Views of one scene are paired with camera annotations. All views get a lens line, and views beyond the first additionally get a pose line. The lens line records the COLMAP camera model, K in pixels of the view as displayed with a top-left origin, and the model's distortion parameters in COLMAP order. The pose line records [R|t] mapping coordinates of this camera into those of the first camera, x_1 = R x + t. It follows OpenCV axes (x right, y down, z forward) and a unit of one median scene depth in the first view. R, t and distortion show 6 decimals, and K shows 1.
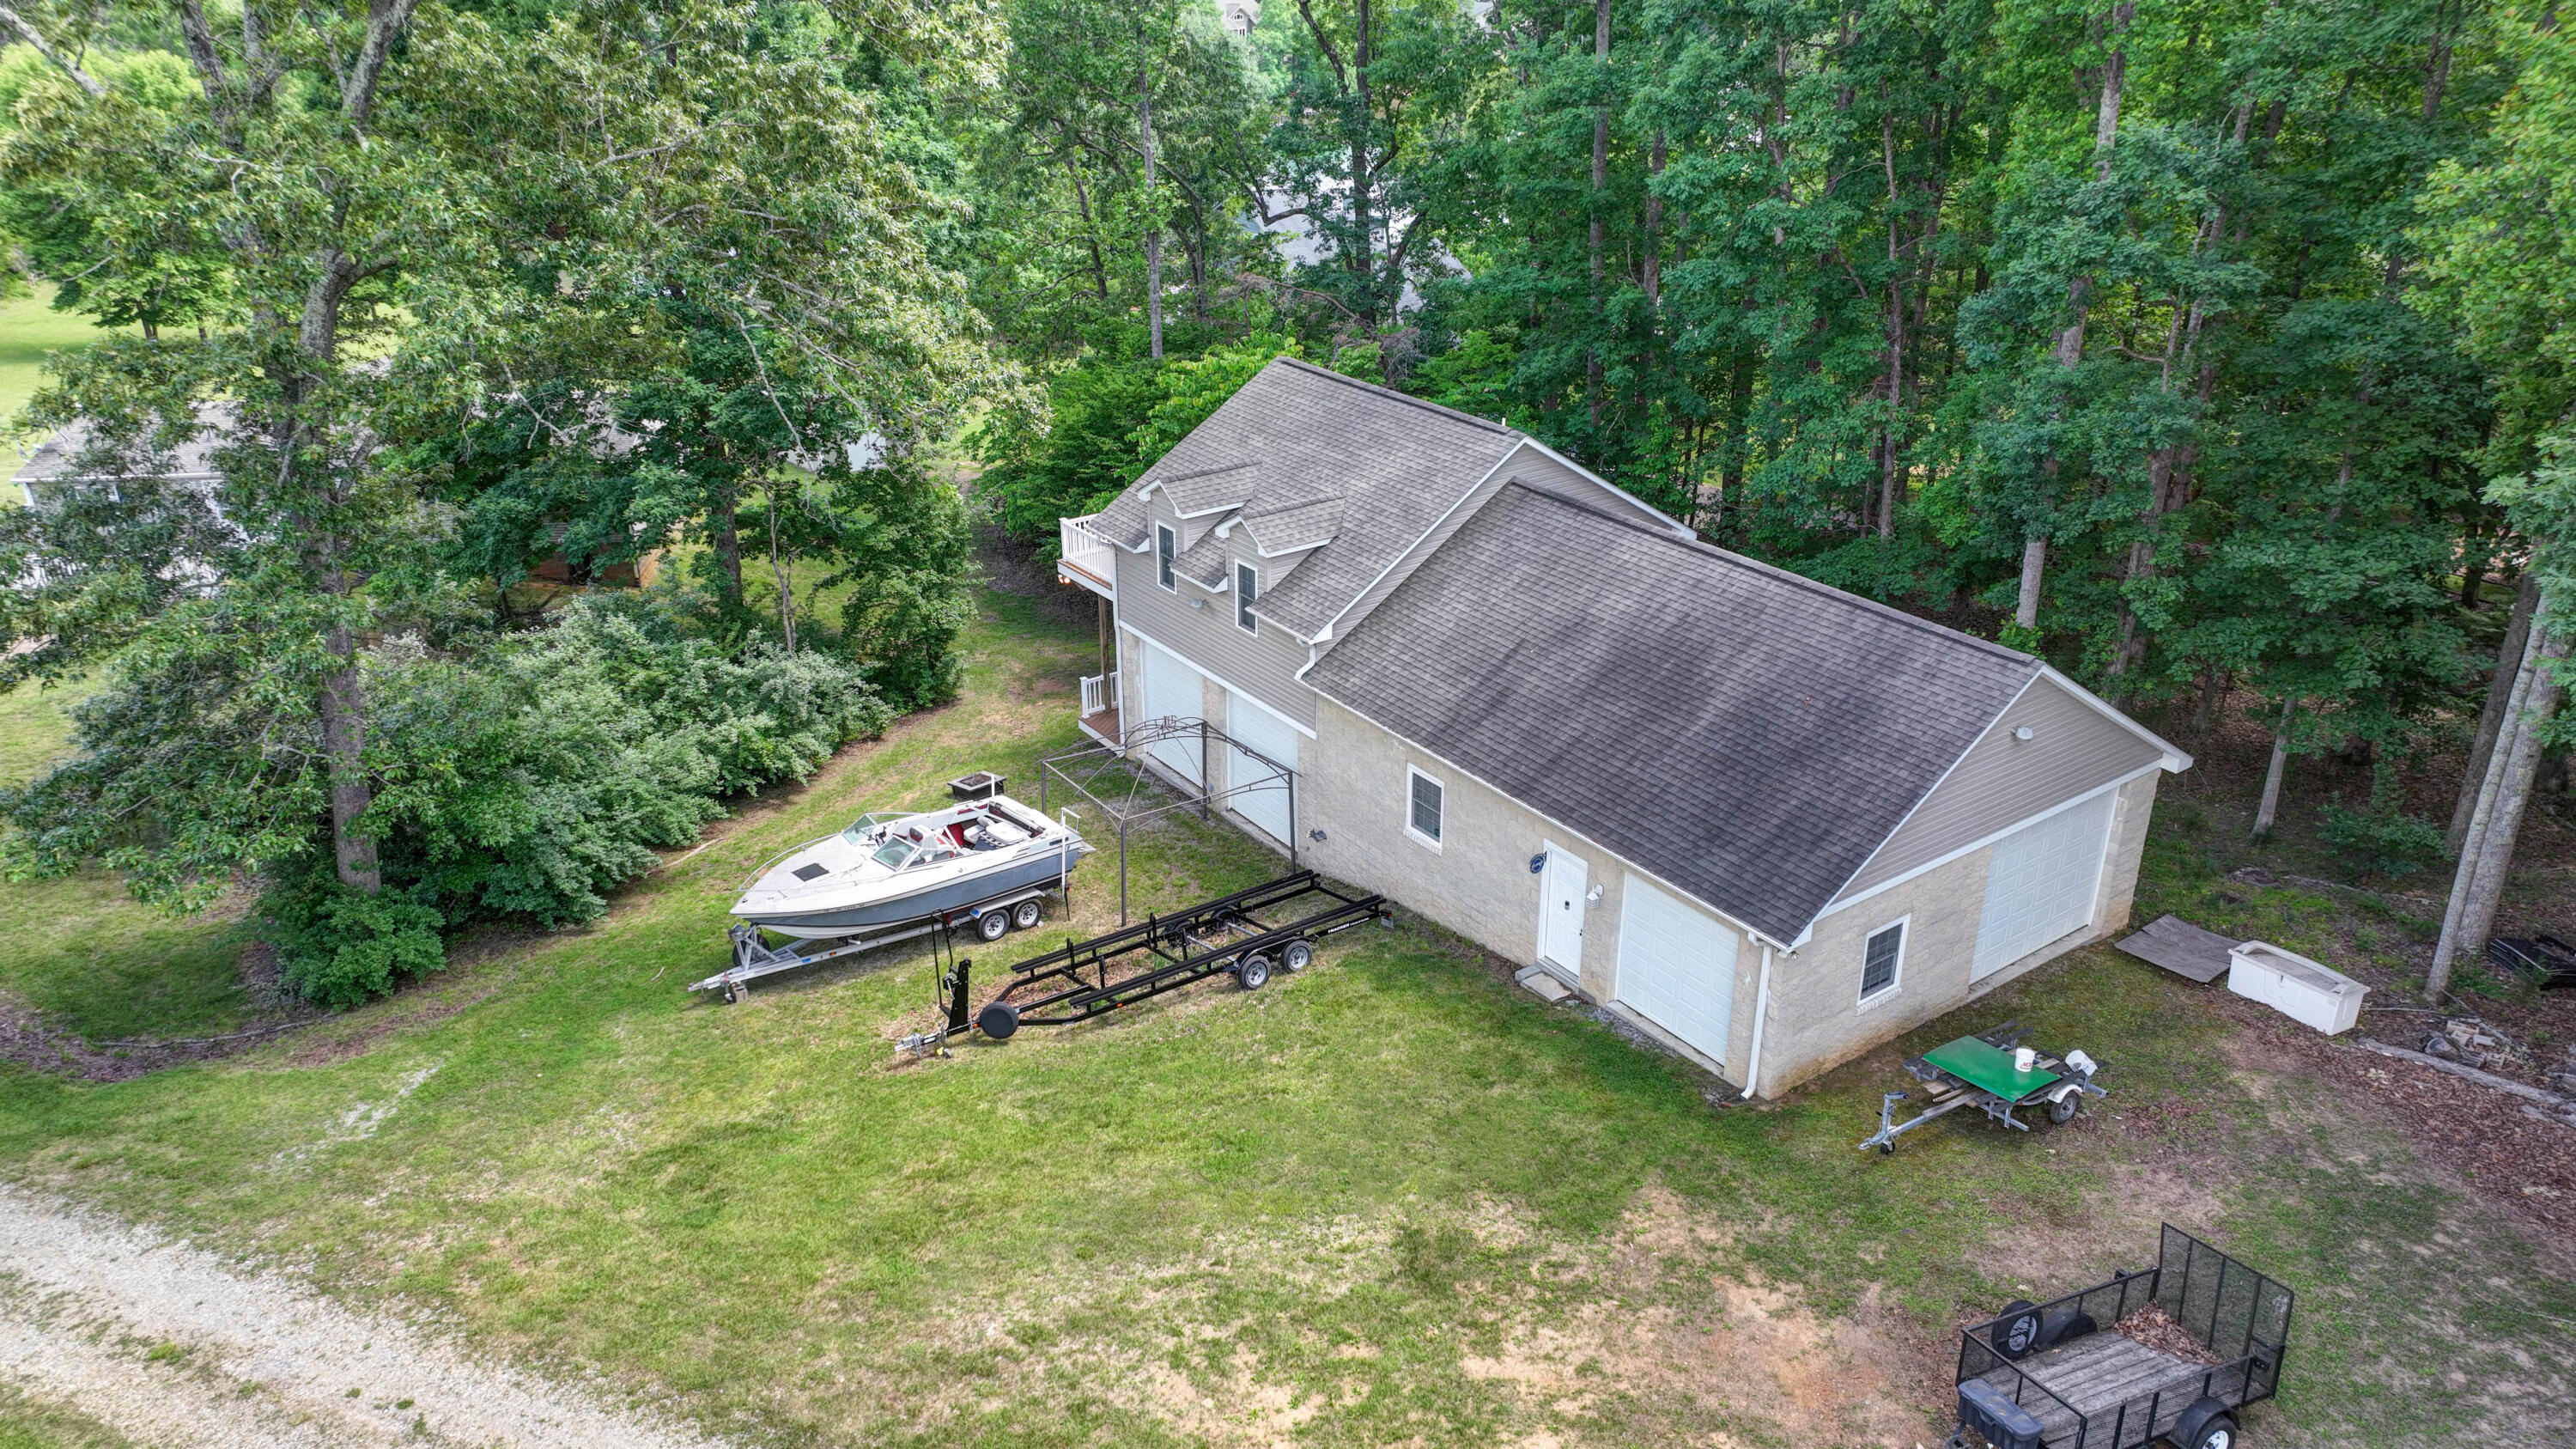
lens RADIAL K [[1814.9, 0, 1274.6], [0, 1814.9, 733.5], [0, 0, 1]] dist [0.003136, 0.008755]
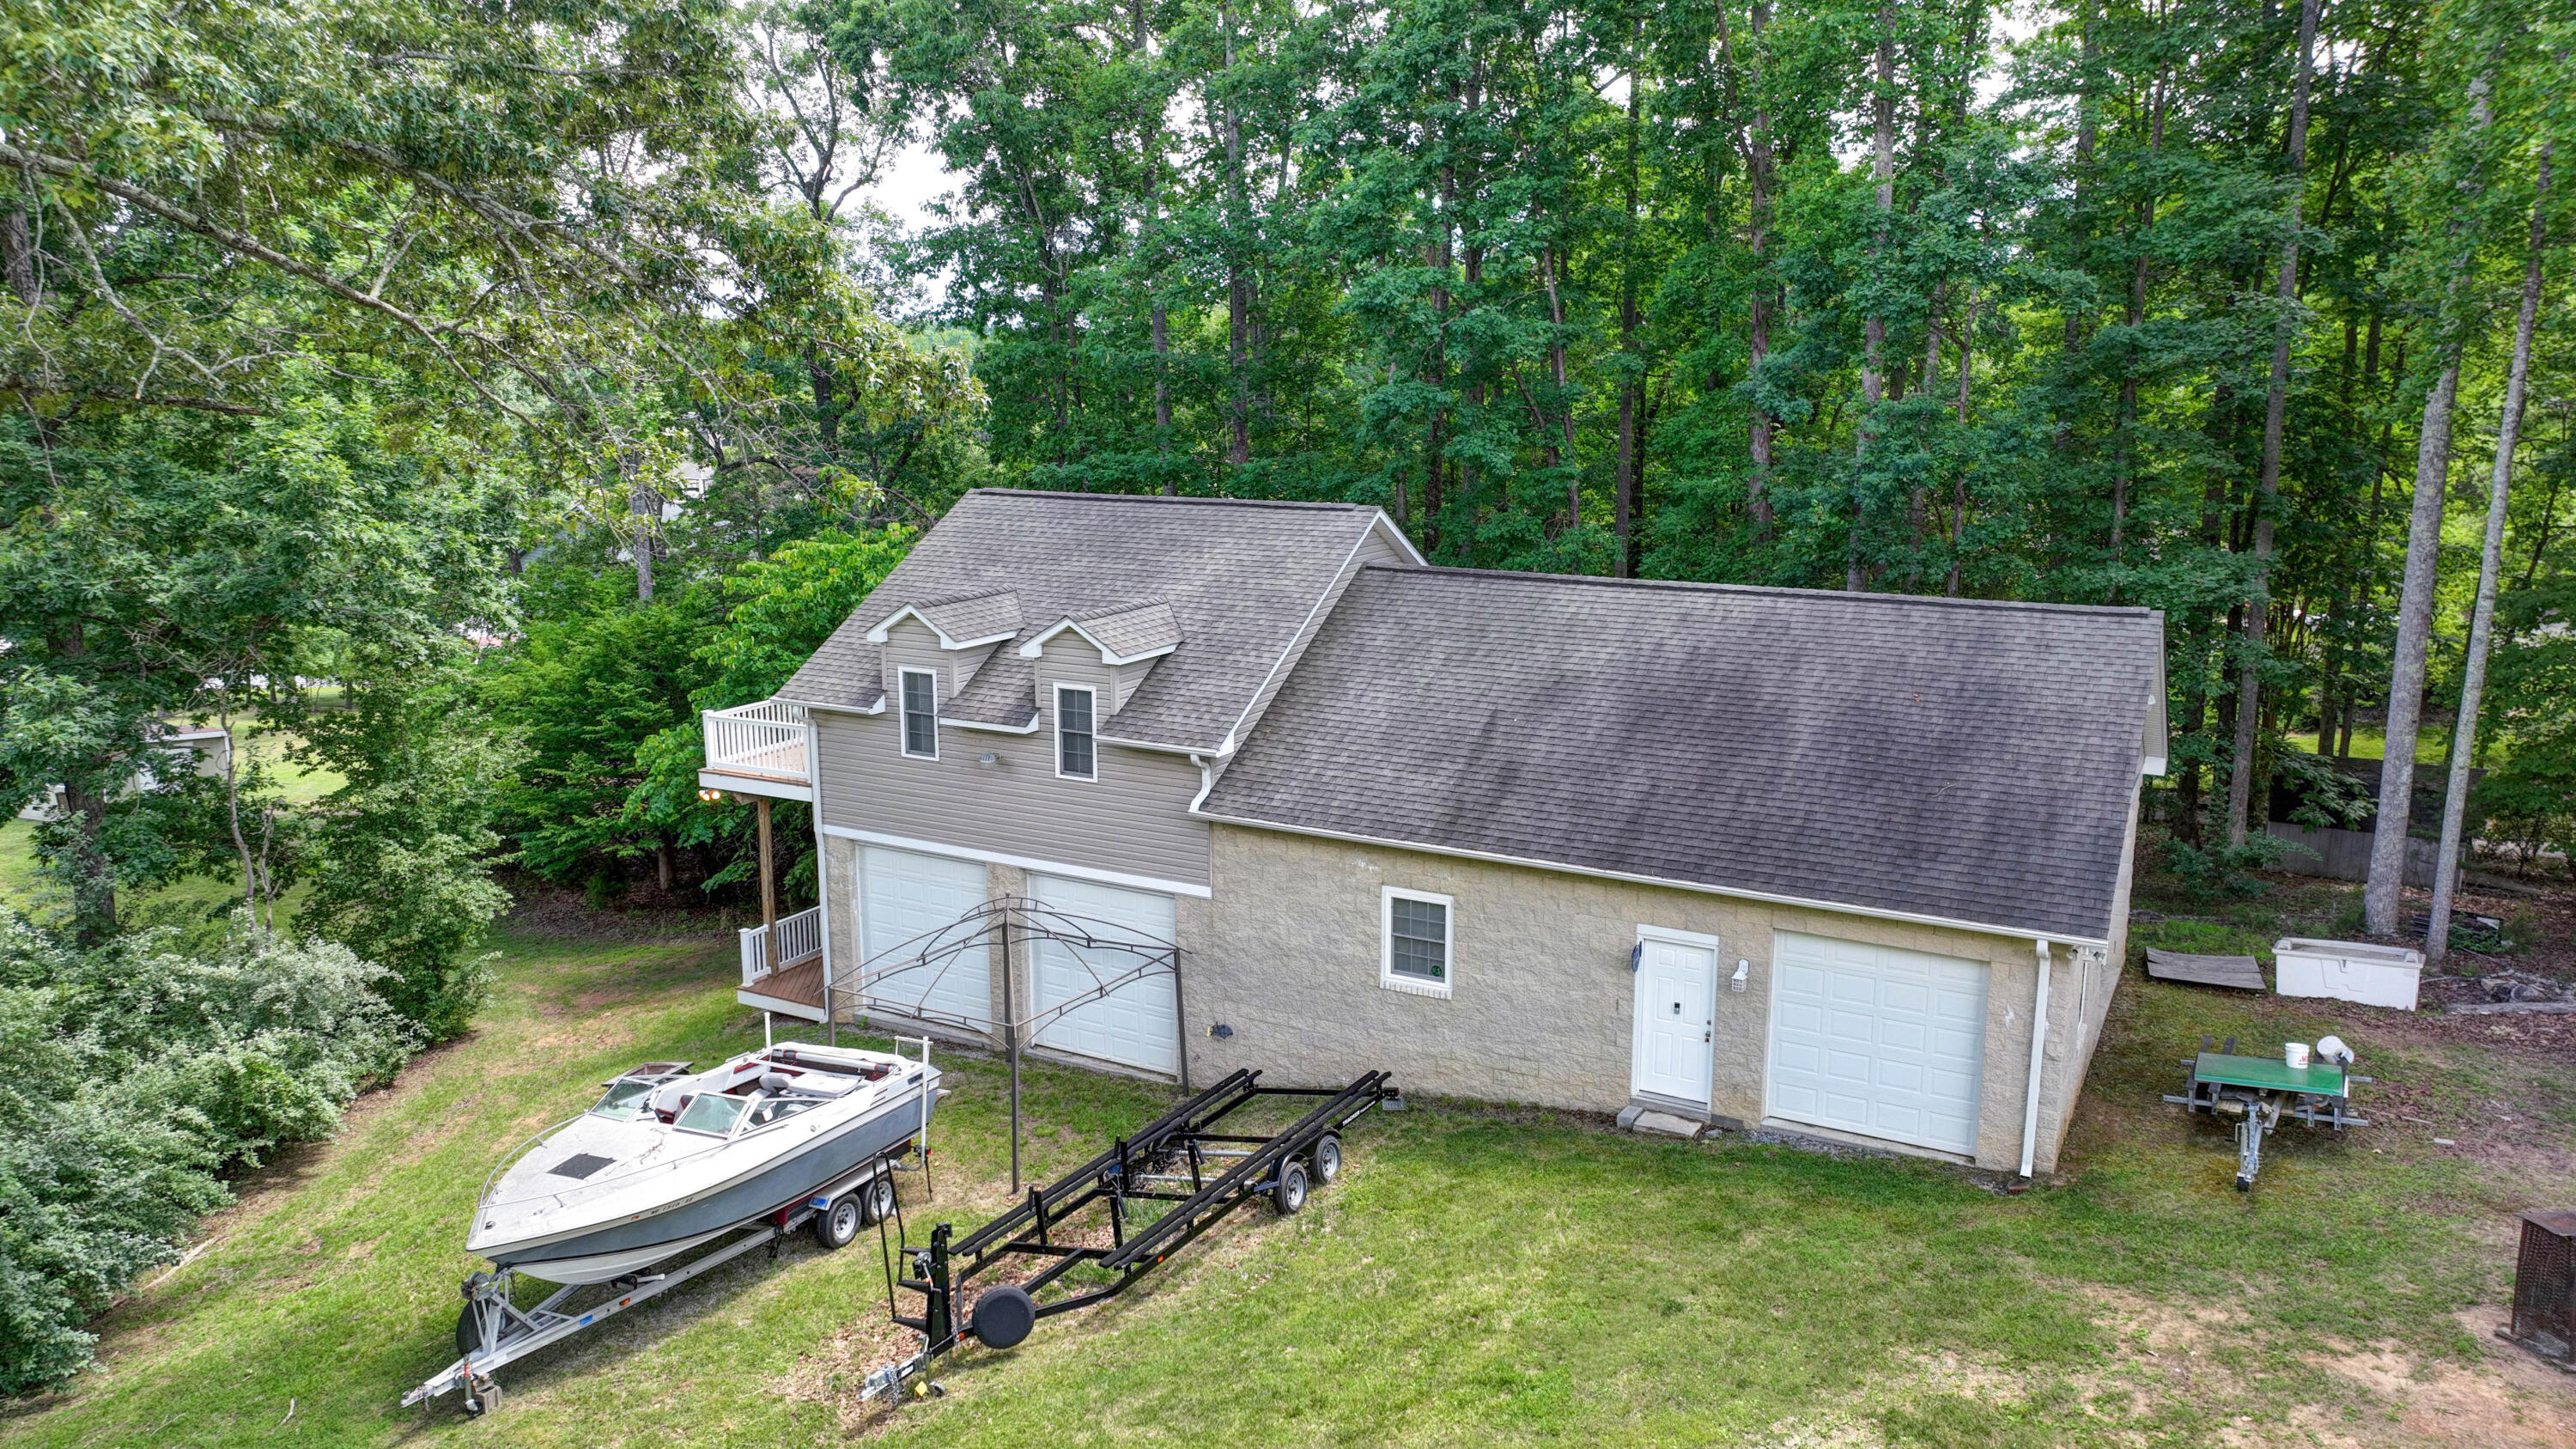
lens RADIAL K [[1814.9, 0, 1274.6], [0, 1814.9, 733.5], [0, 0, 1]] dist [0.003136, 0.008755]
pose [[0.899616, -0.080475, 0.429203, -0.283807], [0.177595, 0.965343, -0.191240, 0.090315], [-0.398938, 0.248266, 0.882730, 0.329490]]
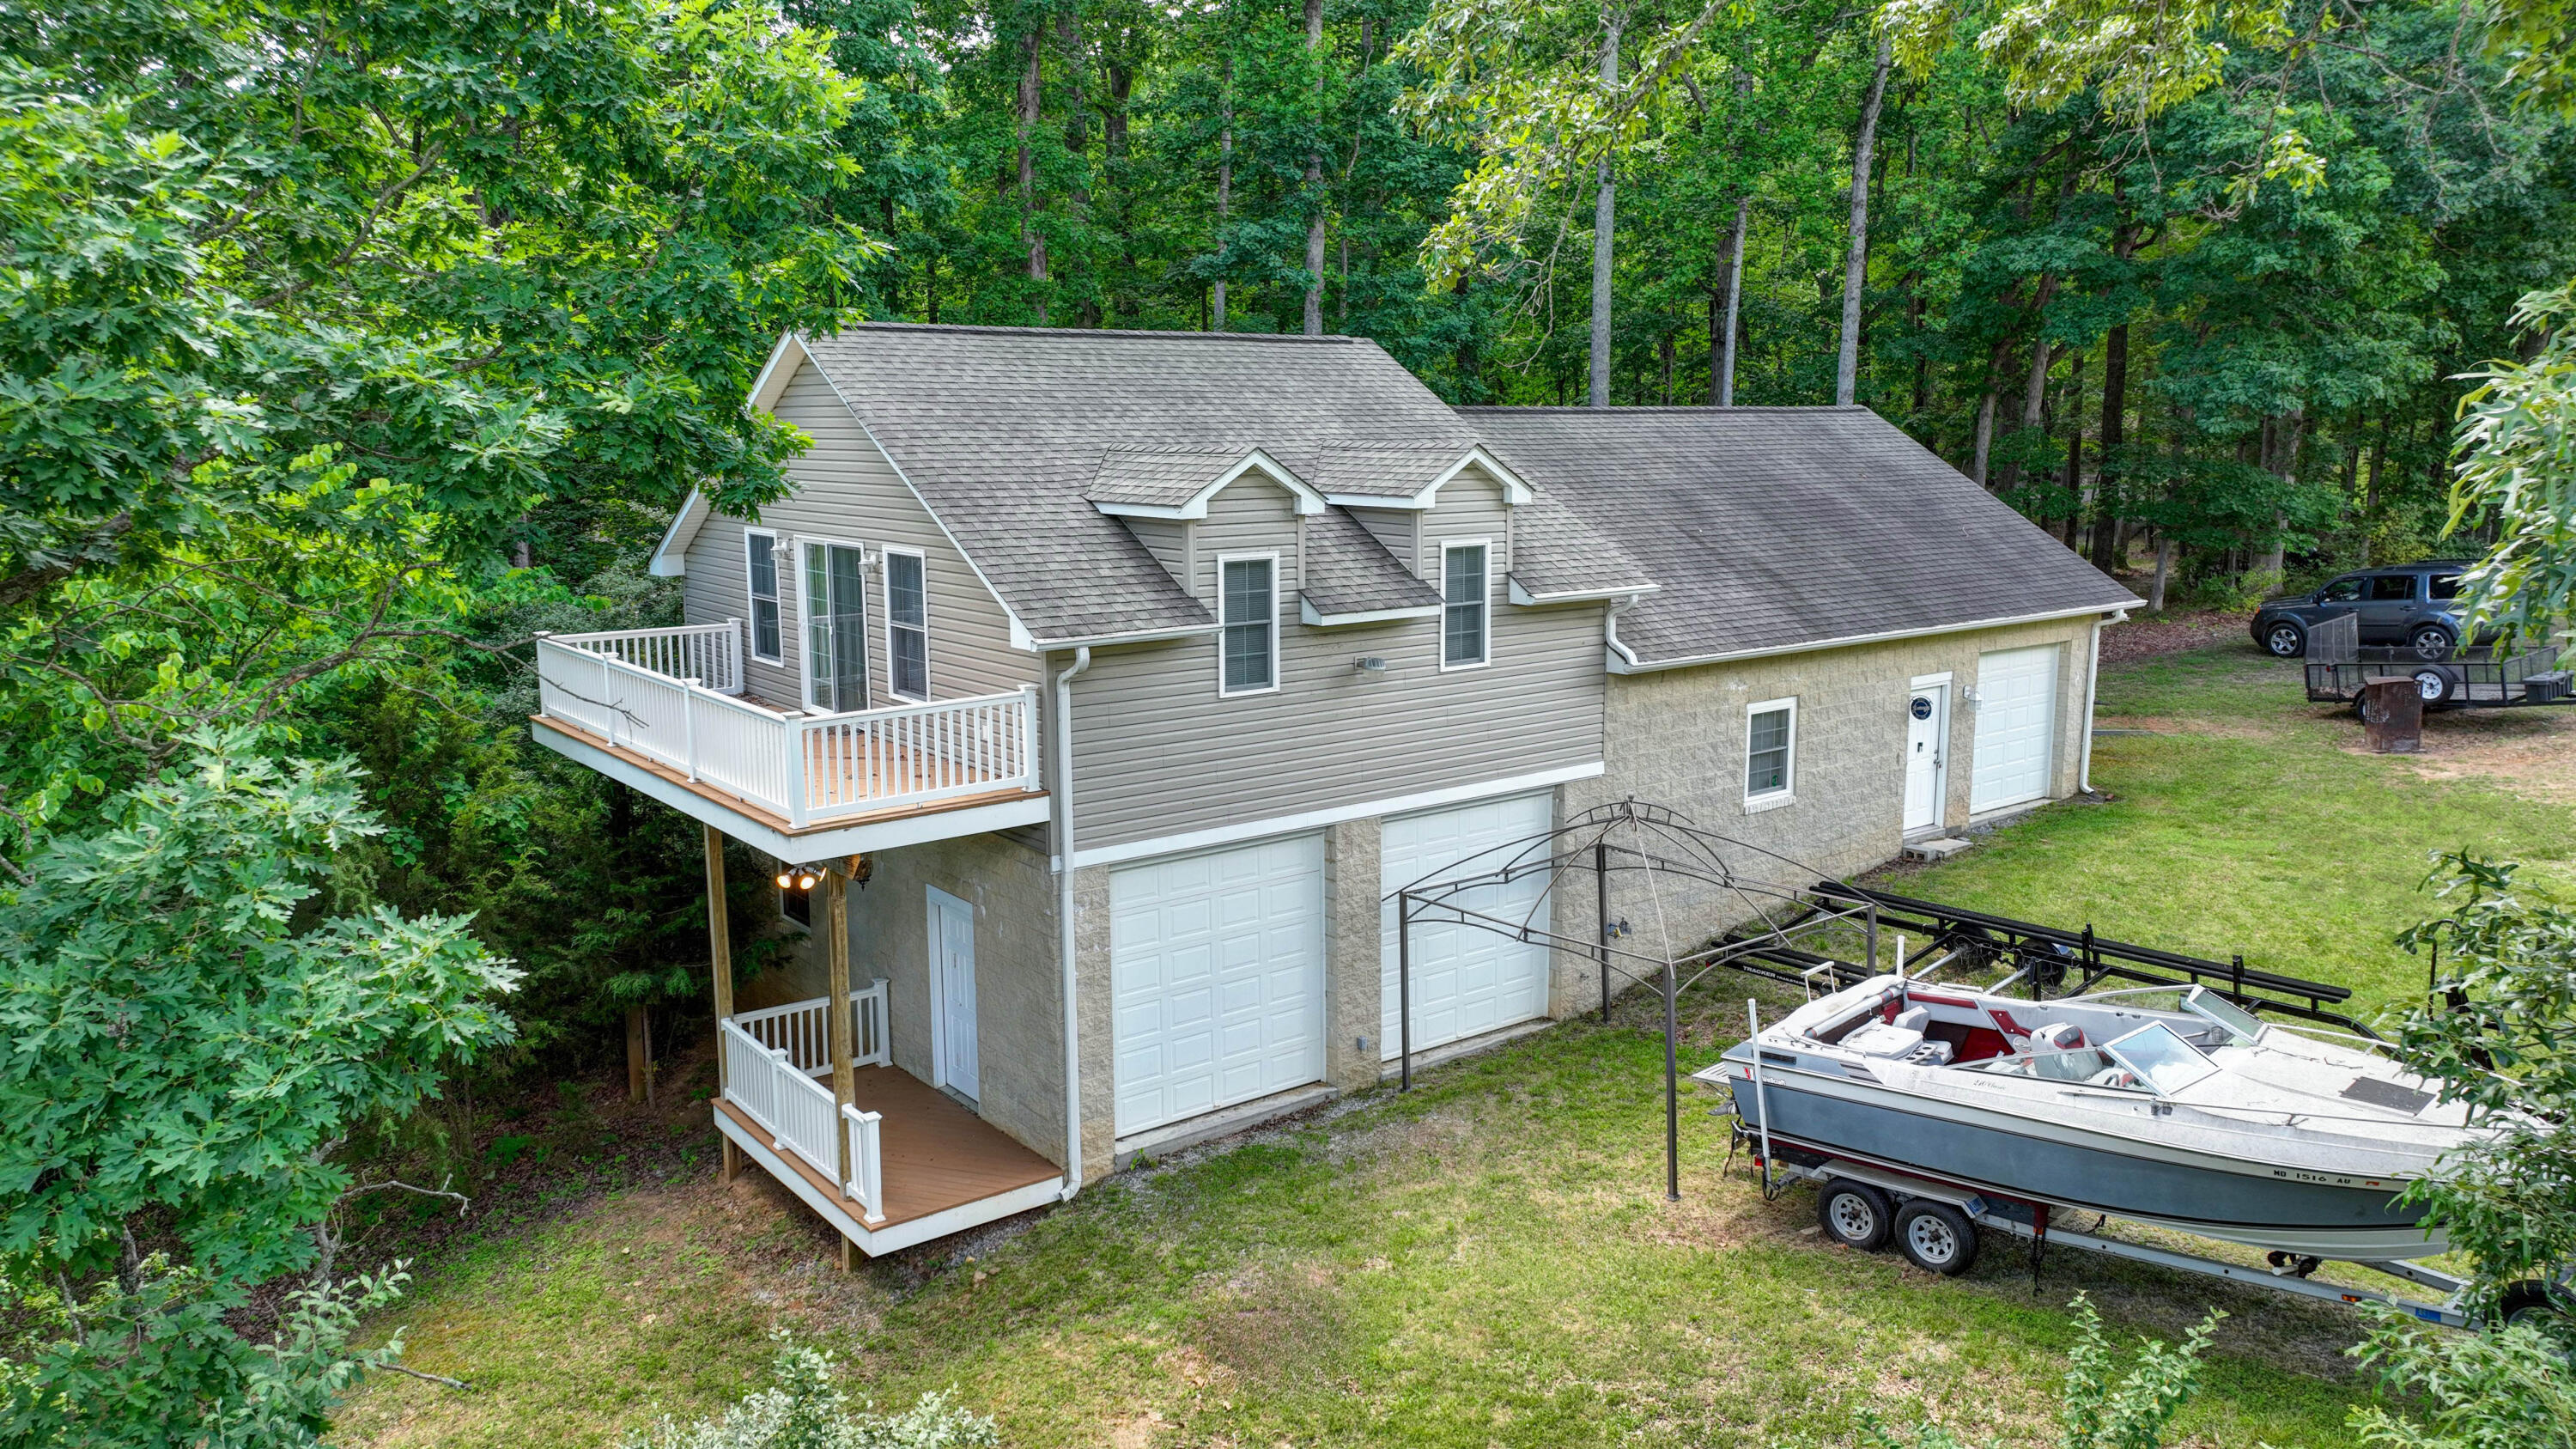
lens RADIAL K [[1814.9, 0, 1274.6], [0, 1814.9, 733.5], [0, 0, 1]] dist [0.003136, 0.008755]
pose [[-0.059377, -0.239963, 0.968965, -0.585125], [0.369298, 0.896529, 0.244654, -0.208580], [-0.927412, 0.372363, 0.035385, 1.134319]]
